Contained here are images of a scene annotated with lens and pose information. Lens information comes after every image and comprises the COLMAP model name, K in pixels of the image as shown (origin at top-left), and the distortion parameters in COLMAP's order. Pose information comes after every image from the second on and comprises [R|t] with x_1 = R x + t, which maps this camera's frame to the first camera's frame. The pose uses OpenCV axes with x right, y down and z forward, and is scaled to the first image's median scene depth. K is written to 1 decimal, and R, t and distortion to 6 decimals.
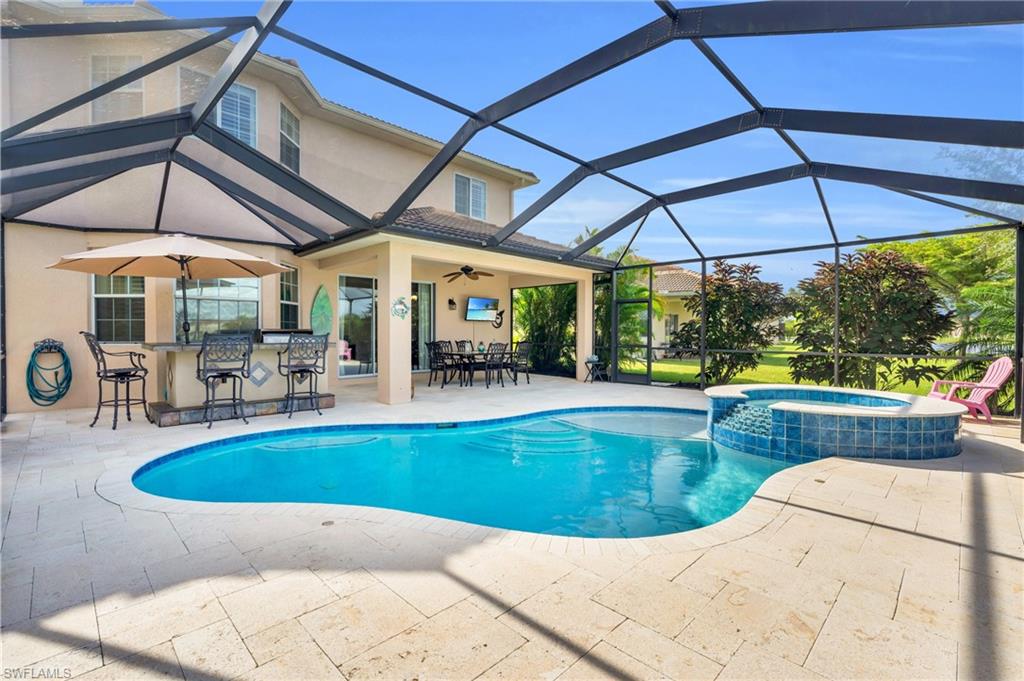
lens RADIAL K [[462.9, 0, 510.9], [0, 462.9, 337.0], [0, 0, 1]] dist [-0.001156, -0.000150]
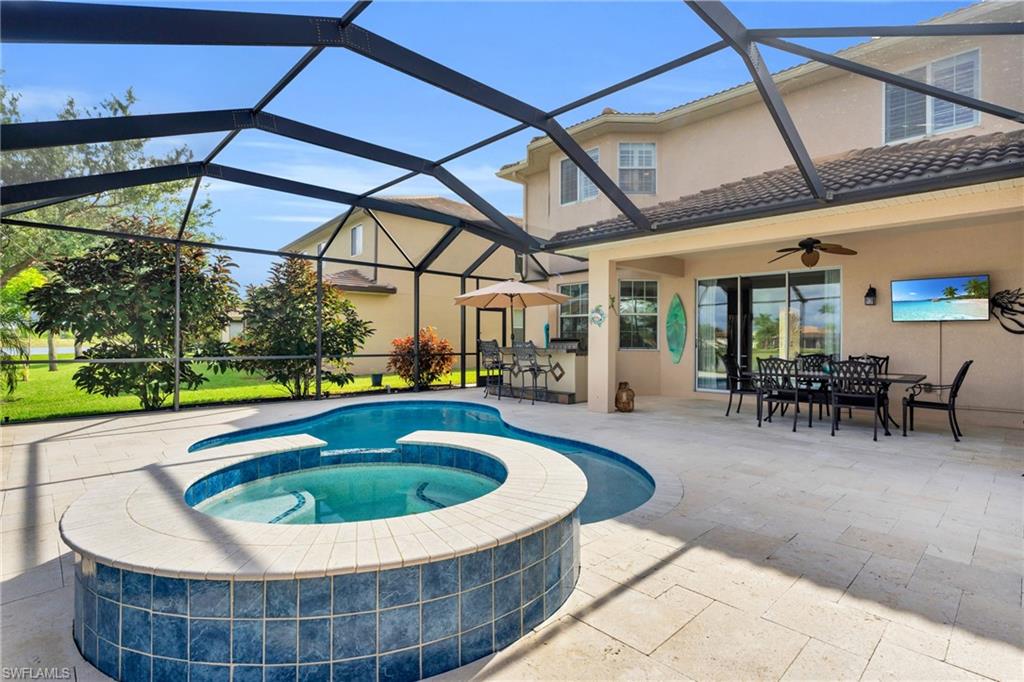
lens RADIAL K [[491.2, 0, 494.6], [0, 491.2, 336.6], [0, 0, 1]] dist [0.001175, 0.000213]
pose [[-0.040485, -0.007624, -0.999151, 0.643309], [-0.016759, 0.999835, -0.006950, -0.005785], [0.999040, 0.016463, -0.040606, 0.644148]]
